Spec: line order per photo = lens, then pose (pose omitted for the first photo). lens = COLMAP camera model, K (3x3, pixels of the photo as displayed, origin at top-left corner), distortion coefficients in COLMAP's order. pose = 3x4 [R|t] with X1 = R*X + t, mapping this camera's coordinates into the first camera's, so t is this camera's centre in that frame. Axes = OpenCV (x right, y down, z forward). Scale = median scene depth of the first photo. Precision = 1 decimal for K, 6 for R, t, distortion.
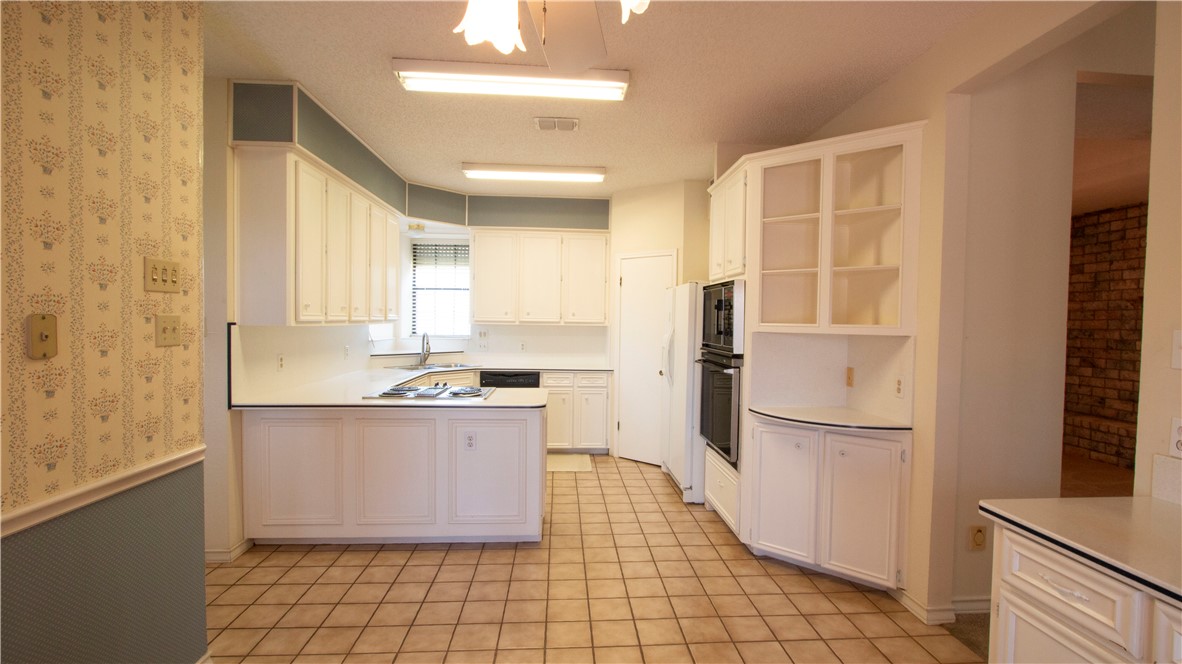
lens RADIAL K [[541.4, 0, 600.0], [0, 541.4, 337.5], [0, 0, 1]] dist [-0.020596, 0.006110]
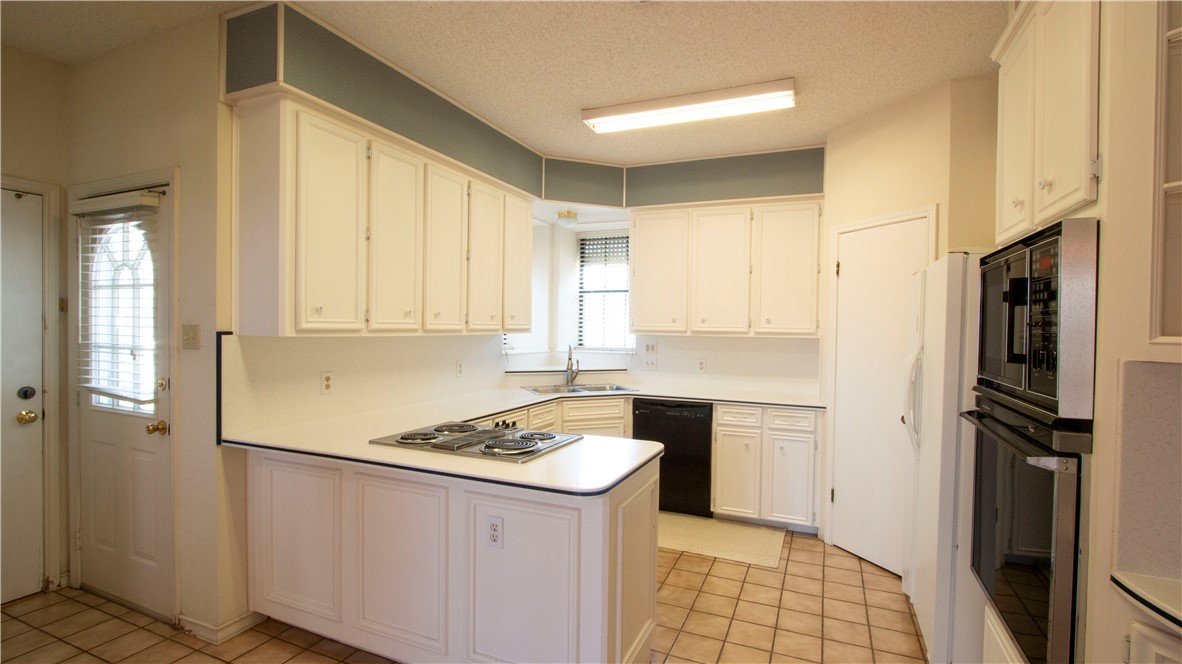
lens RADIAL K [[541.4, 0, 600.0], [0, 541.4, 337.5], [0, 0, 1]] dist [-0.020596, 0.006110]
pose [[0.890113, 0.006865, -0.455689, 0.085936], [-0.015163, 0.999779, -0.014556, -0.009944], [0.455488, 0.019866, 0.890020, 0.340304]]
